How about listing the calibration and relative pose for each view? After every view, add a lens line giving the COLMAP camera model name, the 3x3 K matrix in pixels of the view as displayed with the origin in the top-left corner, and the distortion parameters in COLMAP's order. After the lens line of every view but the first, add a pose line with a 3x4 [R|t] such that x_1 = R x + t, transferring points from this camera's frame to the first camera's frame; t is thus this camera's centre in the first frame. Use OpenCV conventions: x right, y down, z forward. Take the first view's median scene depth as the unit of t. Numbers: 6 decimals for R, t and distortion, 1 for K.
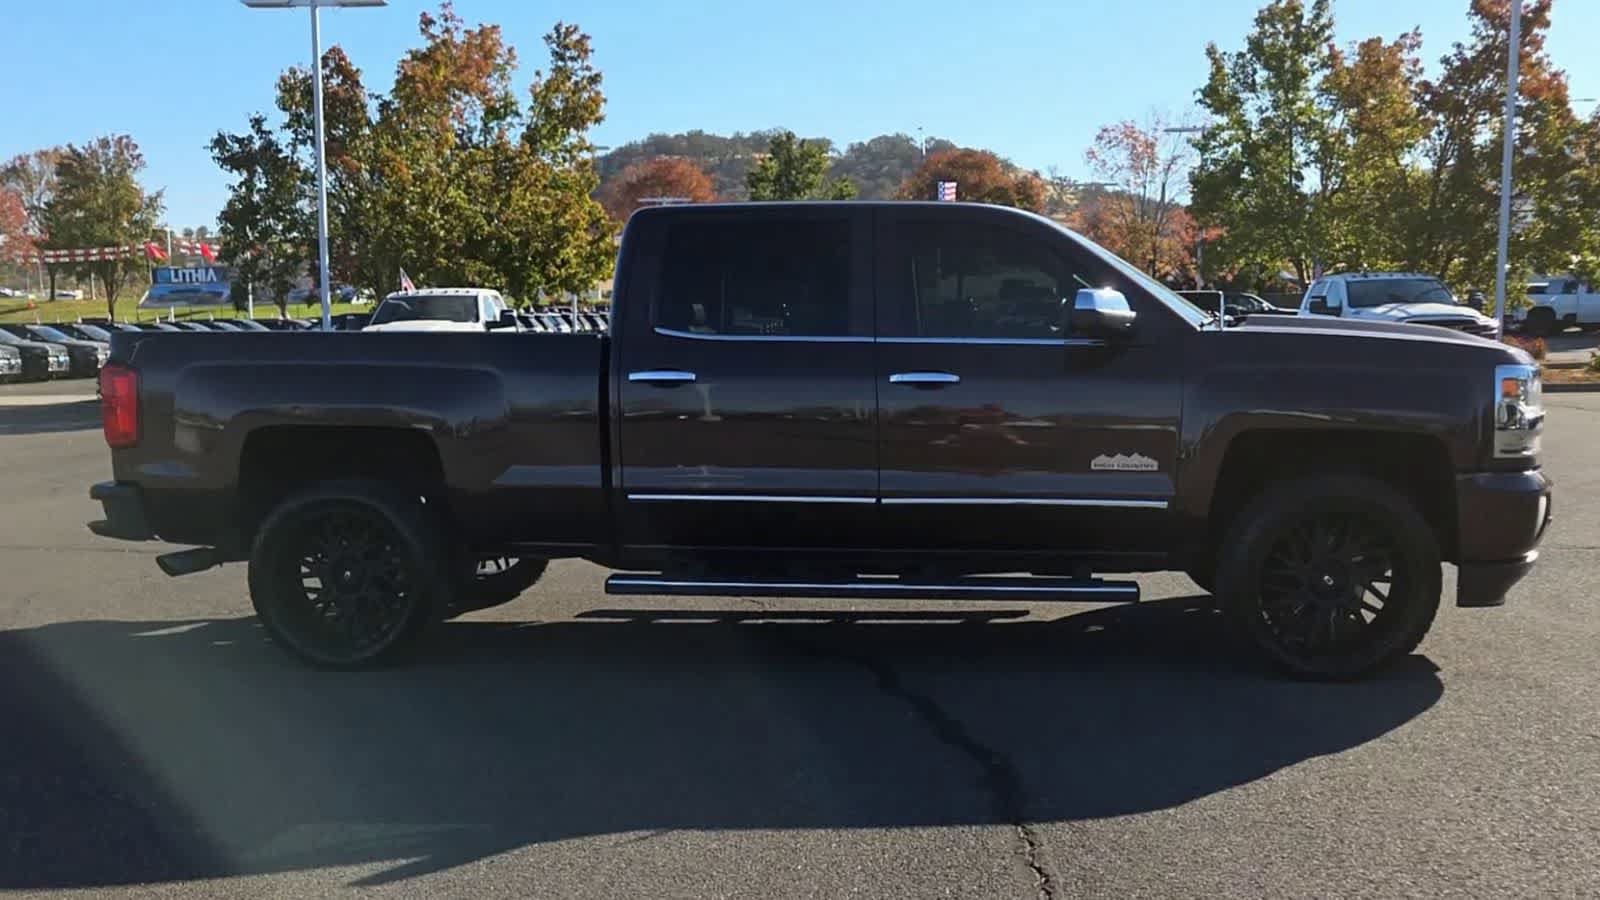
lens RADIAL K [[1570.7, 0, 731.9], [0, 1570.7, 452.3], [0, 0, 1]] dist [0.006095, 0.012942]
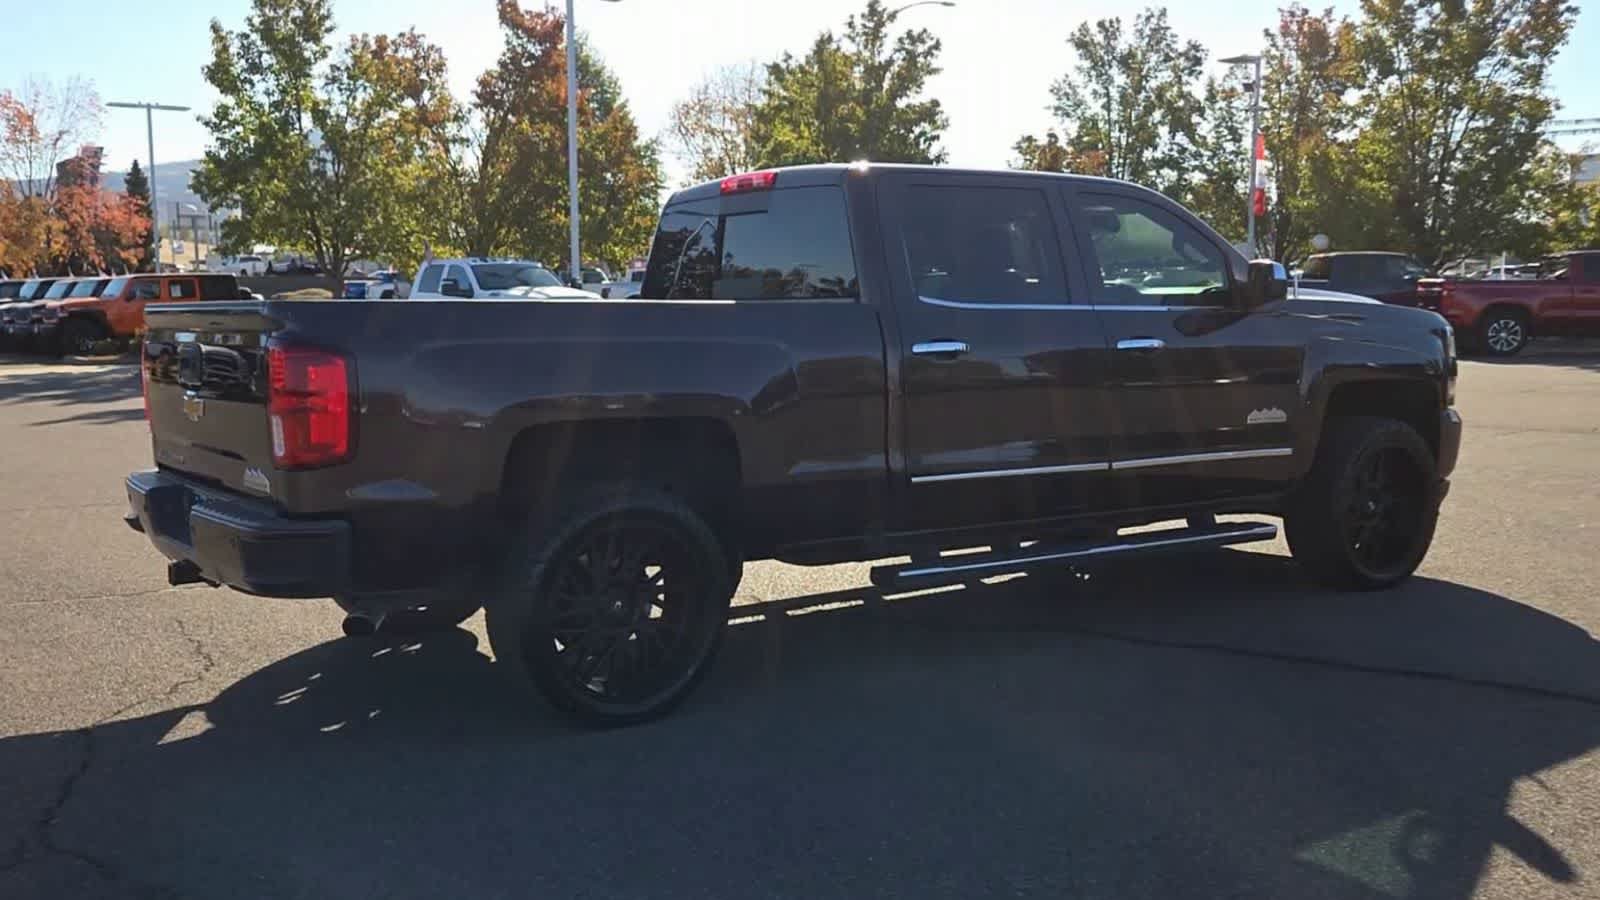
lens RADIAL K [[1570.7, 0, 731.9], [0, 1570.7, 452.3], [0, 0, 1]] dist [0.006095, 0.012942]
pose [[0.764404, -0.060062, 0.641934, -0.162257], [0.054120, 0.998115, 0.028942, -0.004432], [-0.642462, 0.012618, 0.766214, 0.080763]]
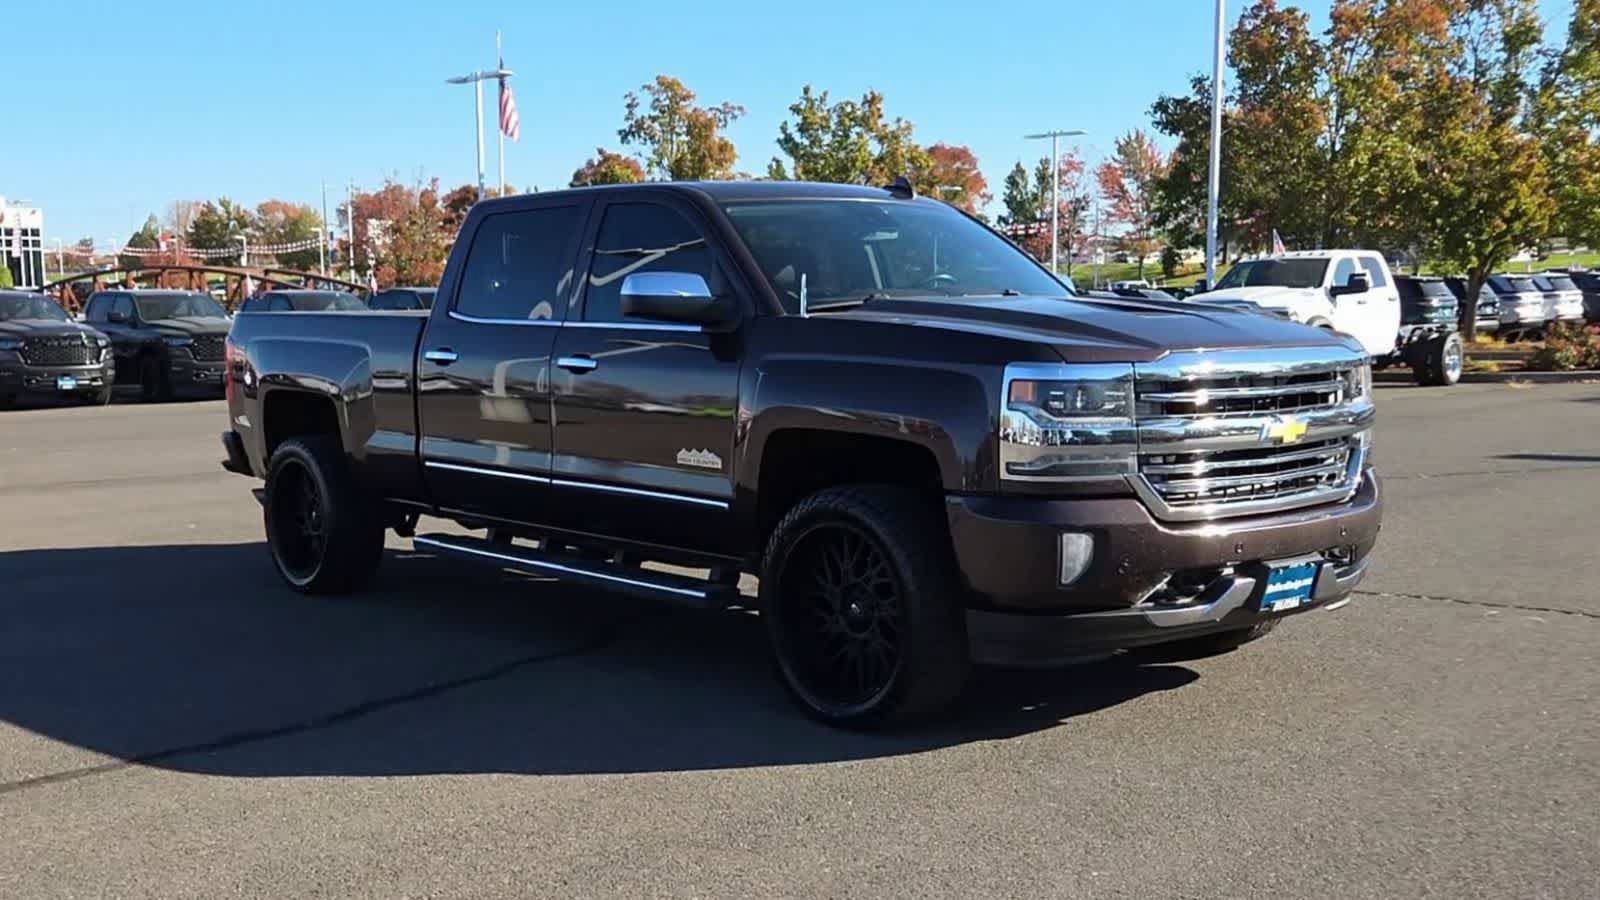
lens RADIAL K [[1660.8, 0, 789.6], [0, 1660.8, 451.1], [0, 0, 1]] dist [0.010459, 0.041330]
pose [[0.756024, 0.055302, -0.652204, 0.197695], [-0.043367, 0.998467, 0.034391, -0.007190], [0.653106, 0.002284, 0.757263, 0.061394]]
